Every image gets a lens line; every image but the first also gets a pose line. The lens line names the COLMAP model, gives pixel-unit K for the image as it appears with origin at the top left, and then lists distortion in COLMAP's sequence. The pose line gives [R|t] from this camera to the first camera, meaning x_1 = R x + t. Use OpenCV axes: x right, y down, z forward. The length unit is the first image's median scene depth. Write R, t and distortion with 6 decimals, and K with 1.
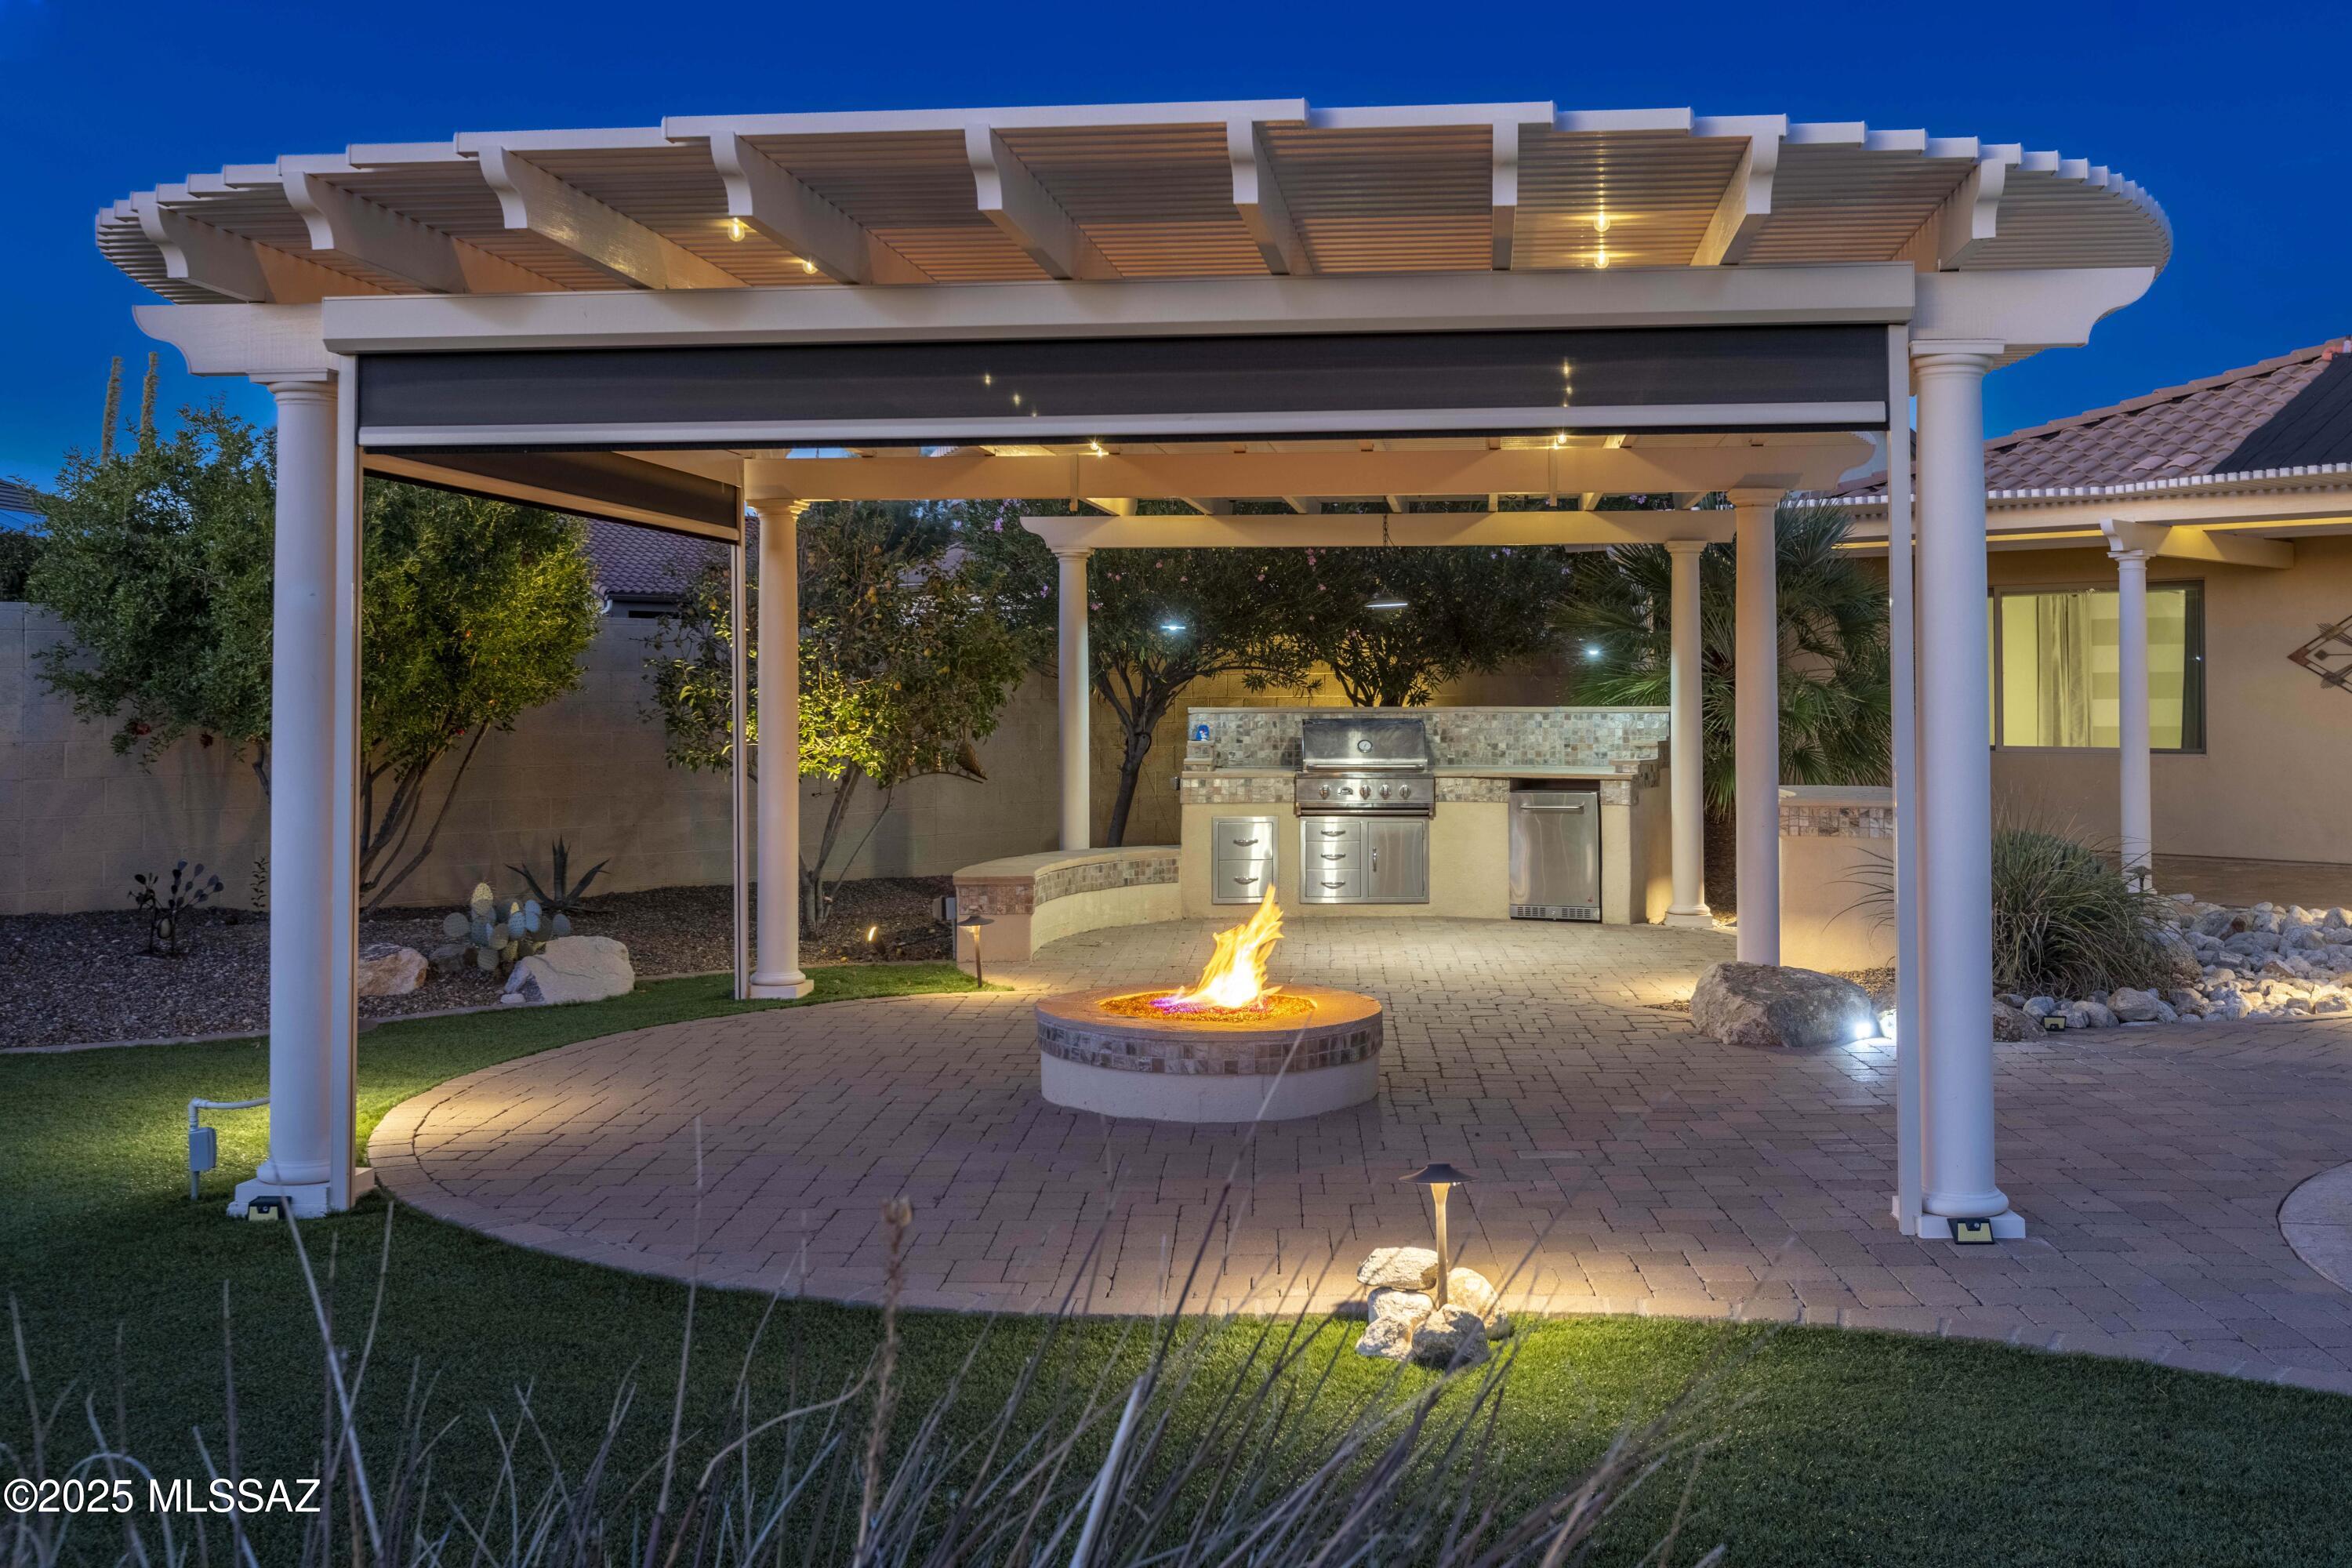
lens RADIAL K [[2155.4, 0, 1177.5], [0, 2155.4, 673.6], [0, 0, 1]] dist [0.000416, 0.003073]
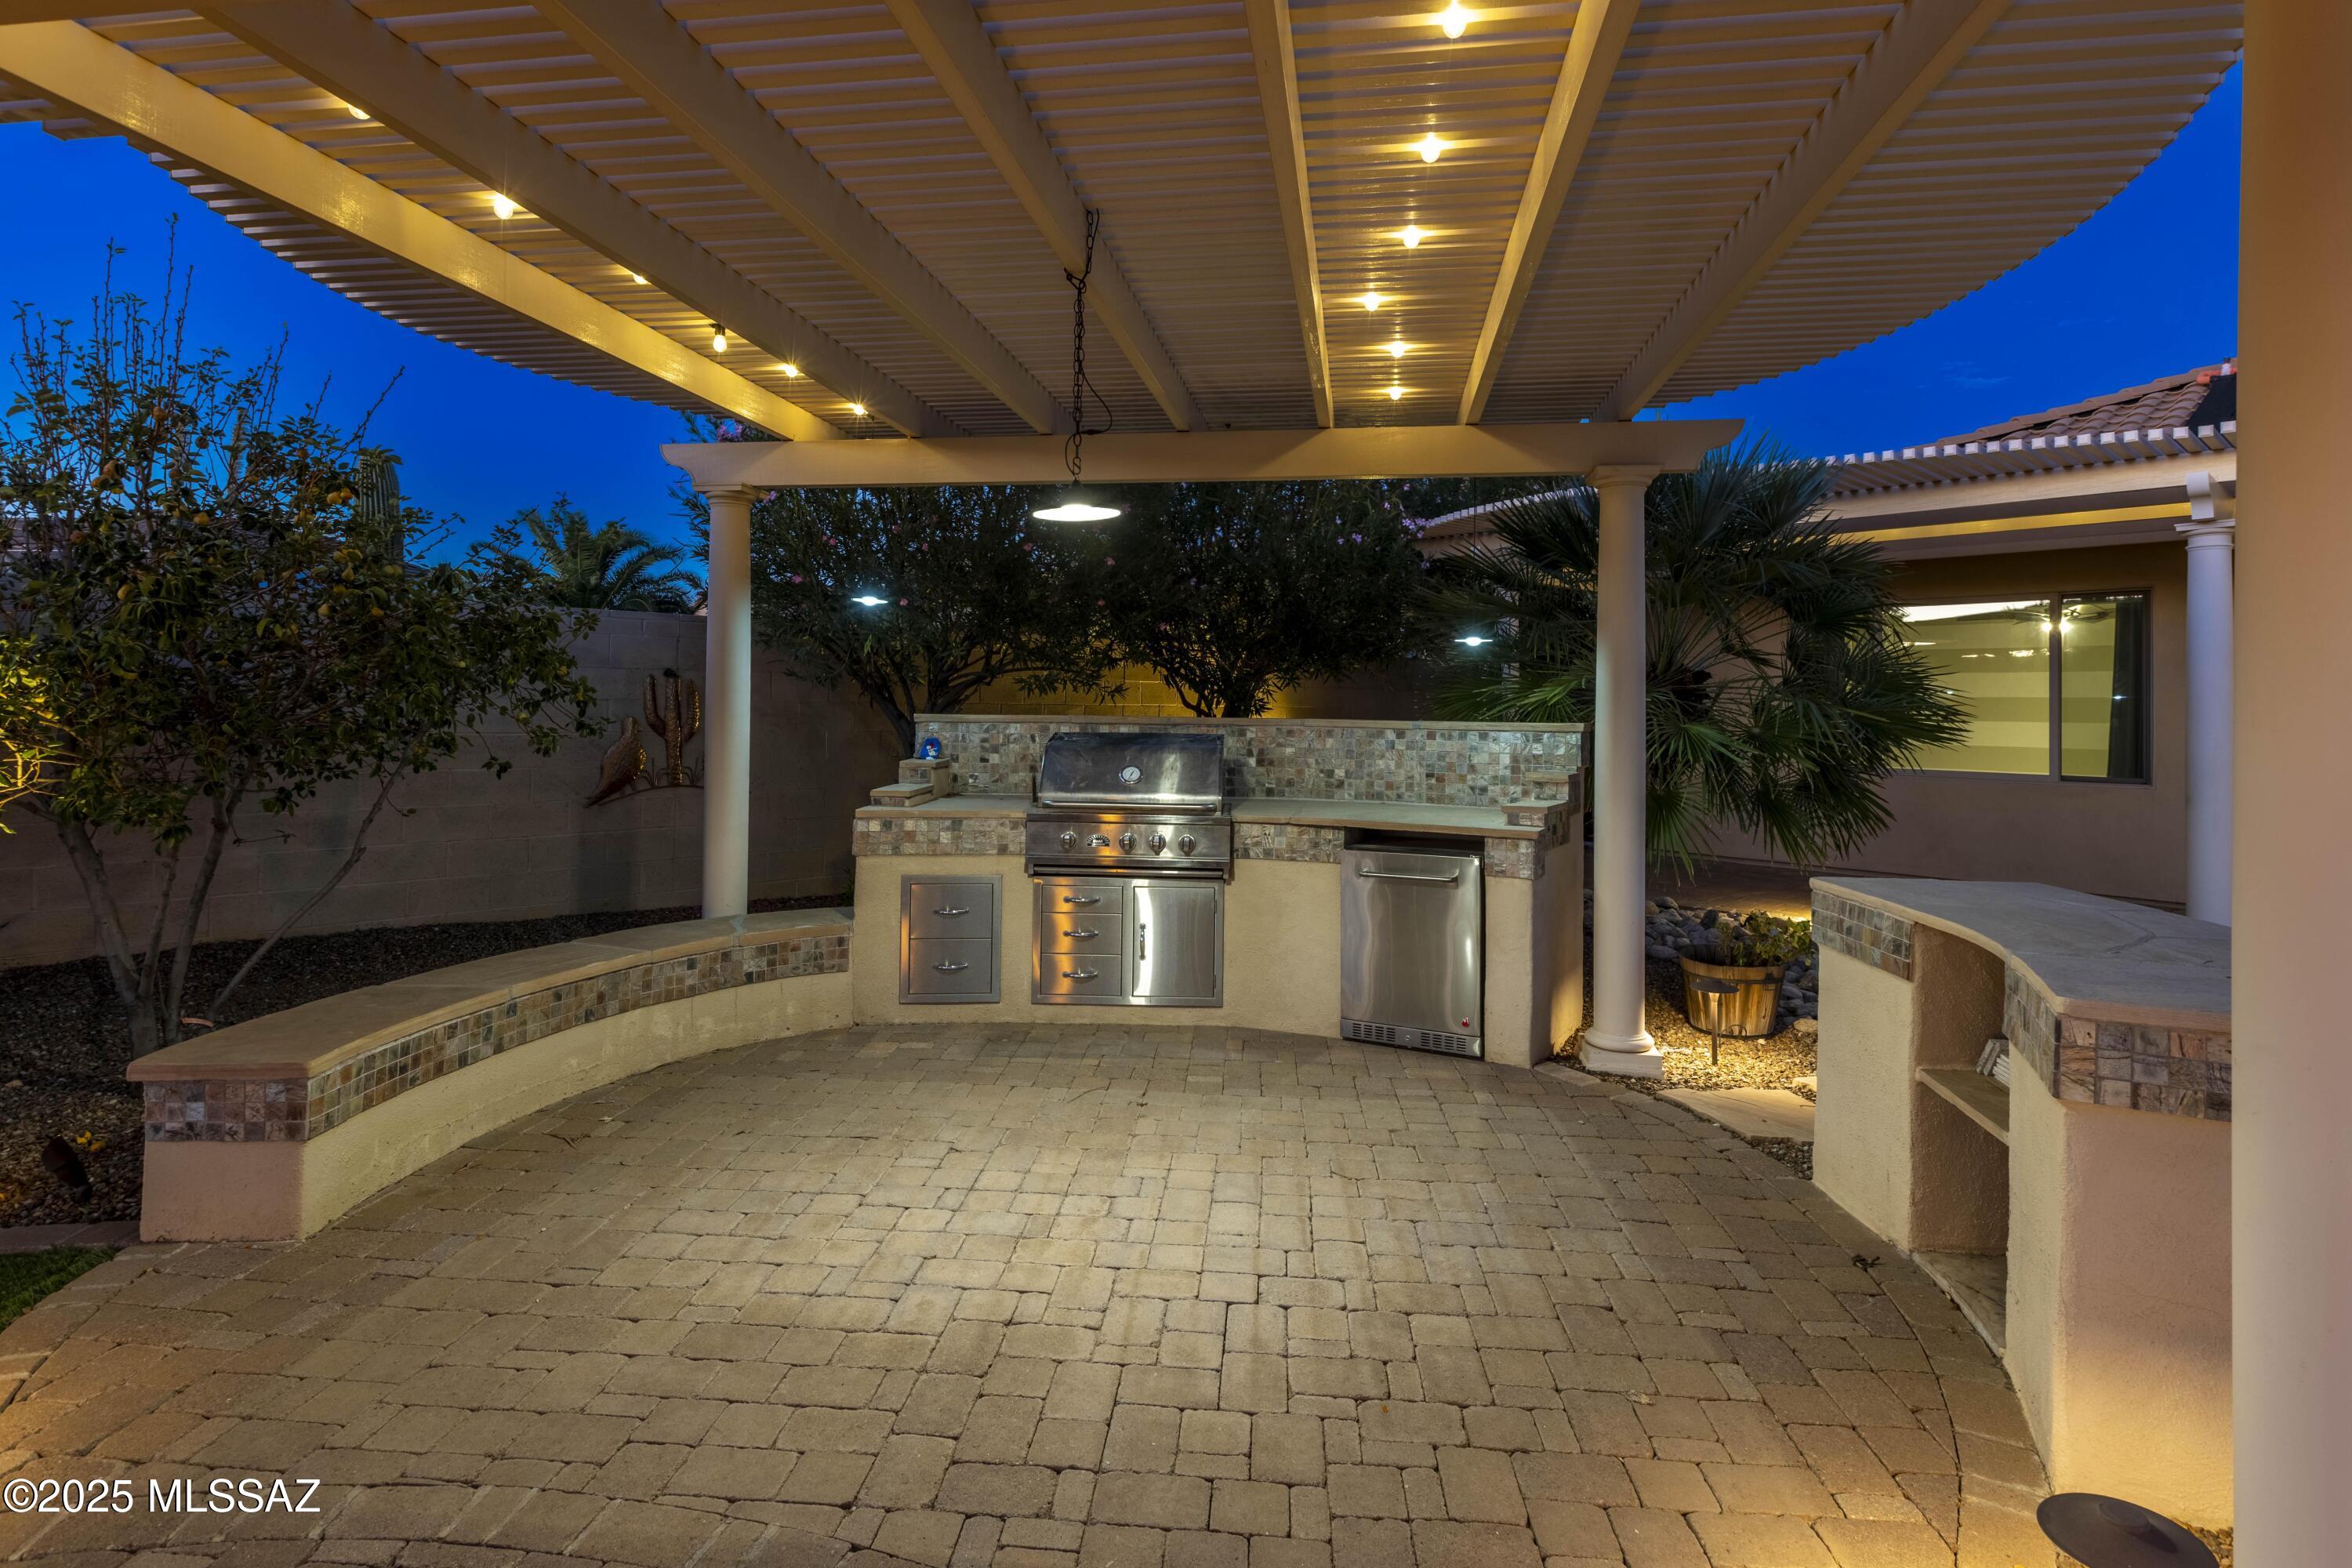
lens RADIAL K [[1031.3, 0, 1170.0], [0, 1031.3, 697.2], [0, 0, 1]] dist [0.001720, 0.000129]
pose [[0.998481, 0.015377, -0.052914, 0.119886], [-0.015496, 0.999878, -0.001846, 0.010040], [0.052880, 0.002663, 0.998597, 0.697341]]
